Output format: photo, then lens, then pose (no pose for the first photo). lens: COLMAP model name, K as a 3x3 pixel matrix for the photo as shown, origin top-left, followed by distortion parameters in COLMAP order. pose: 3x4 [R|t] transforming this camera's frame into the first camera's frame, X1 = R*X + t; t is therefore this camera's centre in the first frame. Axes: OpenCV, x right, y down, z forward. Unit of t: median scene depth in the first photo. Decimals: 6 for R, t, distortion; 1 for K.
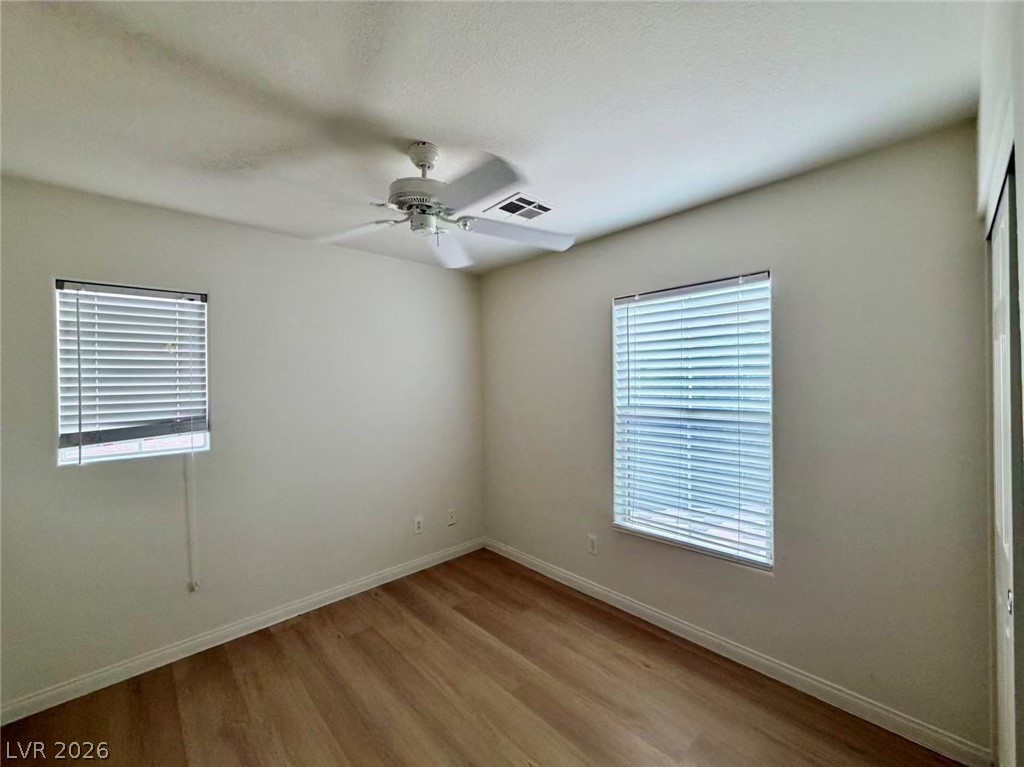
lens RADIAL K [[409.7, 0, 505.8], [0, 409.7, 383.3], [0, 0, 1]] dist [-0.000969, 0.000014]
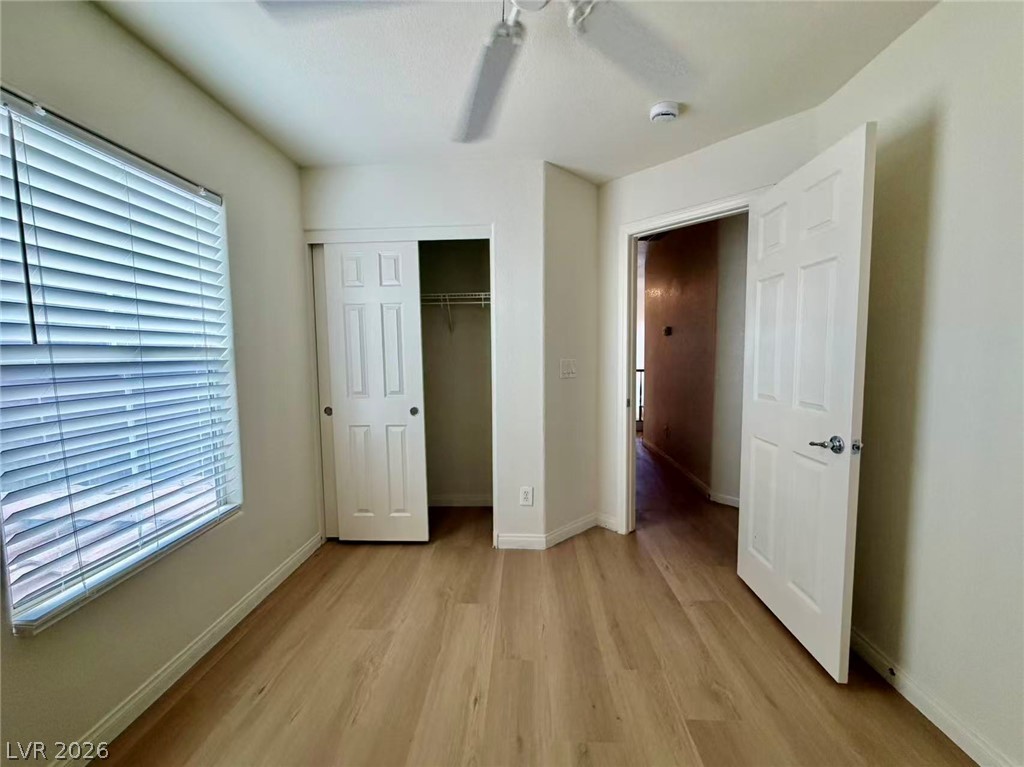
lens RADIAL K [[409.7, 0, 505.8], [0, 409.7, 383.3], [0, 0, 1]] dist [-0.000969, 0.000014]
pose [[-0.690278, -0.034402, 0.722726, -0.495958], [0.030410, 0.996607, 0.076483, 0.098686], [-0.722905, 0.074773, -0.686890, 1.195739]]
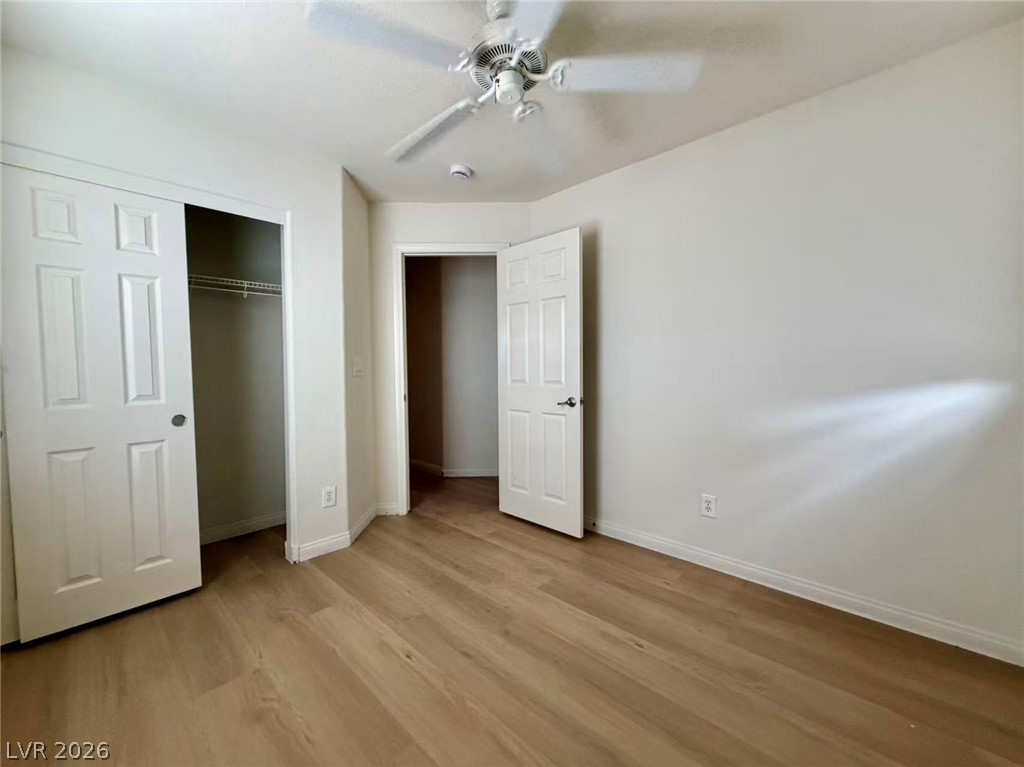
lens RADIAL K [[409.7, 0, 505.8], [0, 409.7, 383.3], [0, 0, 1]] dist [-0.000969, 0.000014]
pose [[-0.998767, 0.024414, -0.043236, -0.114684], [0.022190, 0.998443, 0.051188, 0.154136], [0.044418, 0.050165, -0.997753, 1.547405]]
